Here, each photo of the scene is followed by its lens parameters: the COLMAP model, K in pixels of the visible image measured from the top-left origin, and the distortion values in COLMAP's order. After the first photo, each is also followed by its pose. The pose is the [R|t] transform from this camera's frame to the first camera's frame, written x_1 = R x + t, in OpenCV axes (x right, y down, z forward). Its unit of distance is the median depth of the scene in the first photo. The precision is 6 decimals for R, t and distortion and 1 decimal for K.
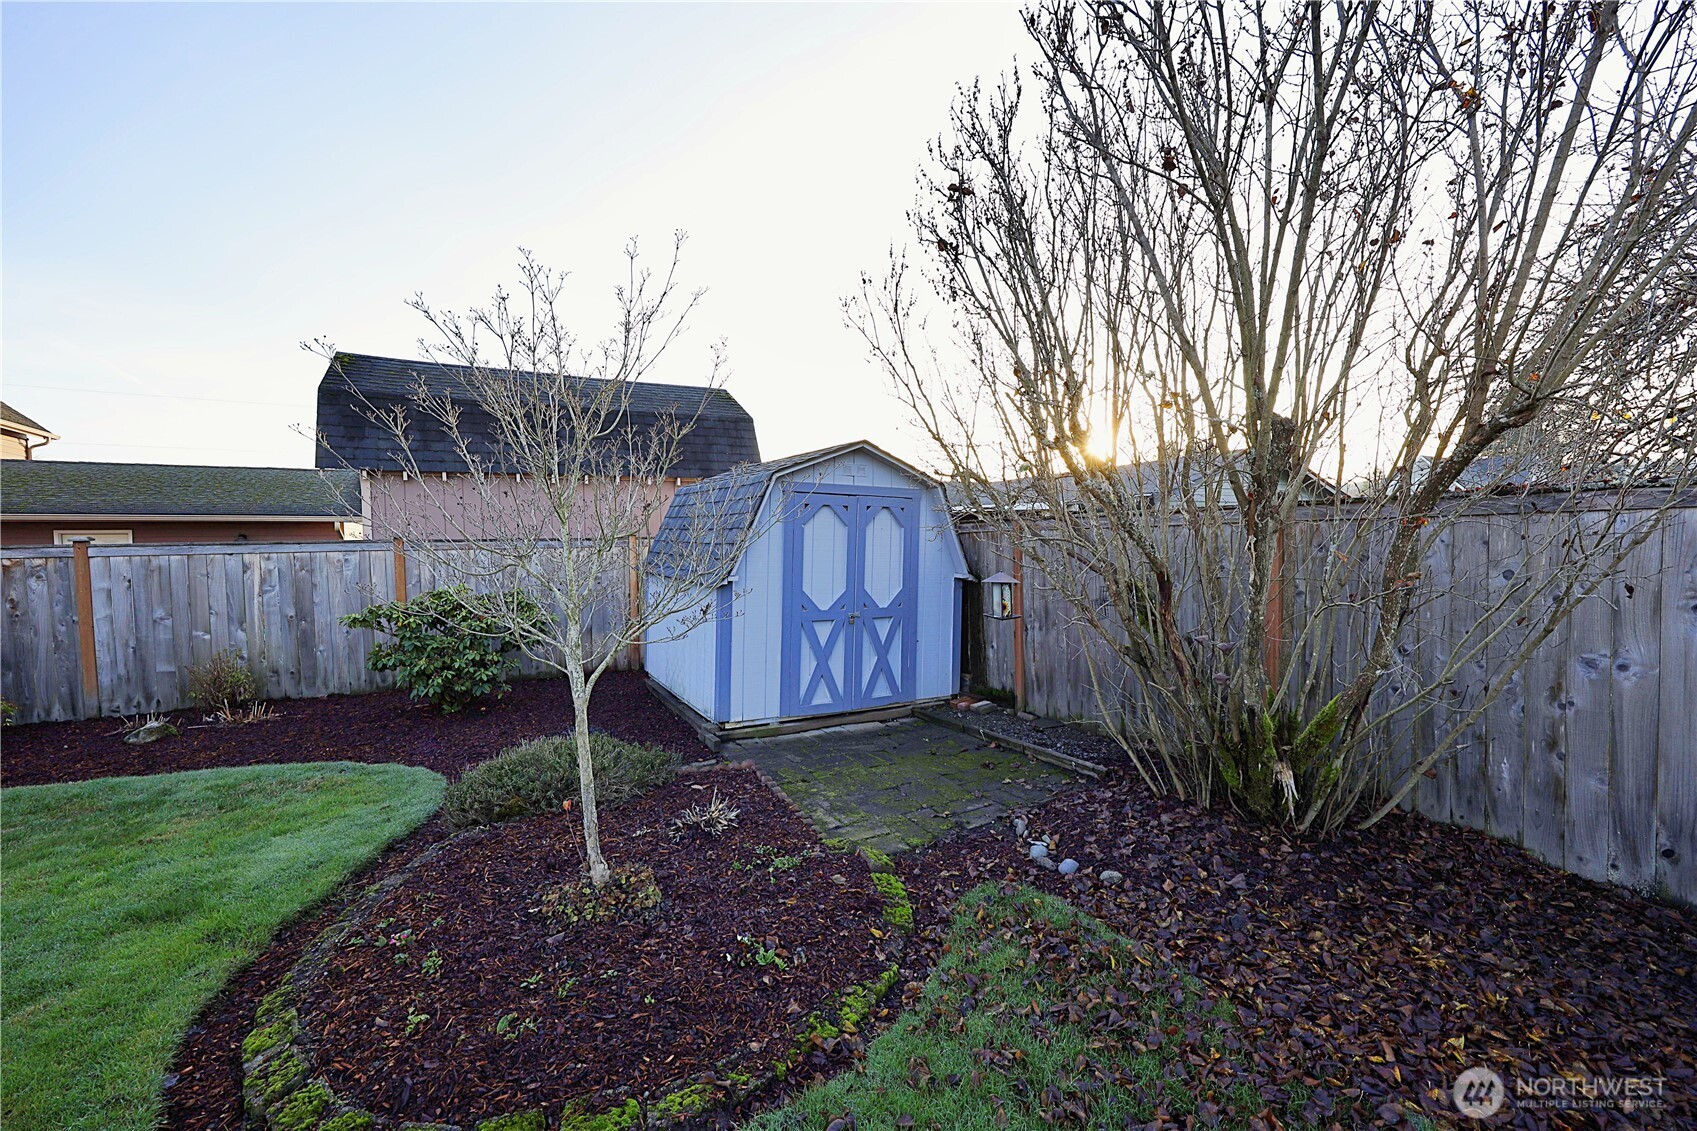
lens RADIAL K [[692.5, 0, 846.7], [0, 692.5, 564.2], [0, 0, 1]] dist [-0.001455, -0.000149]
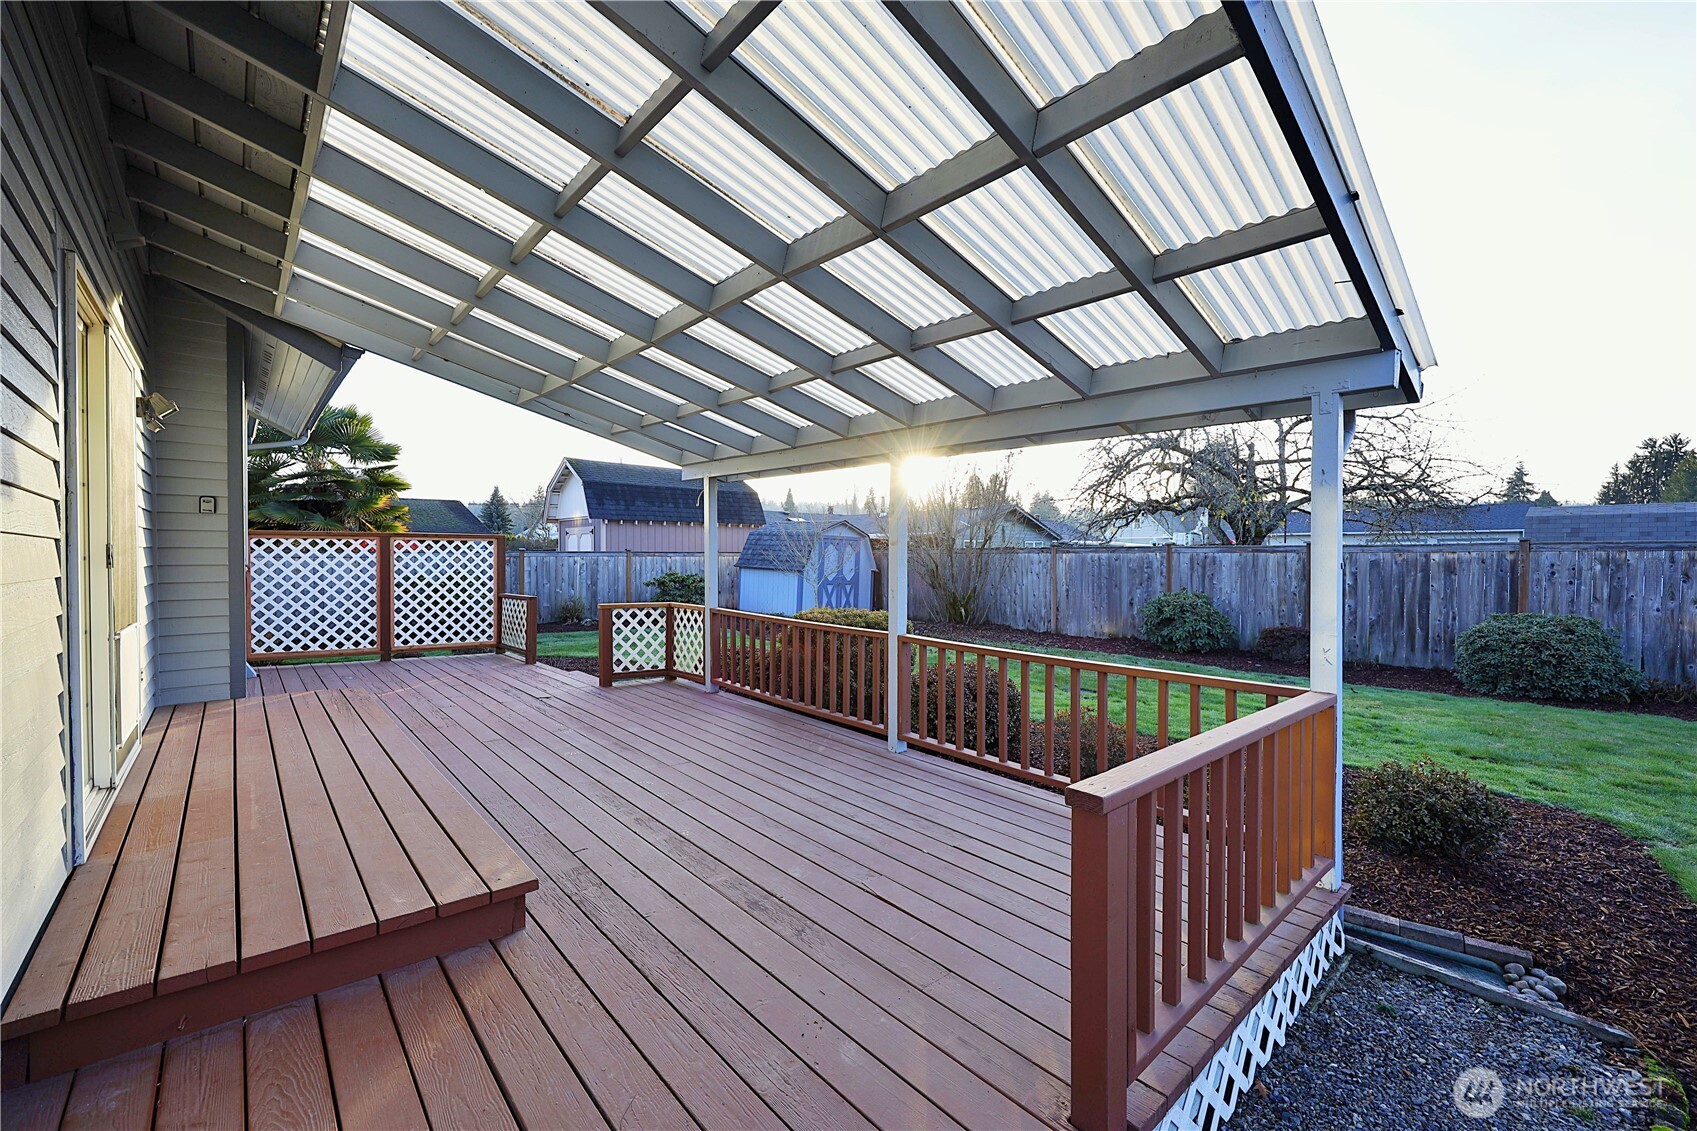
lens RADIAL K [[692.5, 0, 847.2], [0, 692.5, 569.7], [0, 0, 1]] dist [-0.001455, -0.000149]
pose [[0.964308, 0.015009, 0.264357, -0.685467], [-0.011680, 0.999832, -0.014158, 0.057702], [-0.264525, 0.010565, 0.964321, -1.676162]]
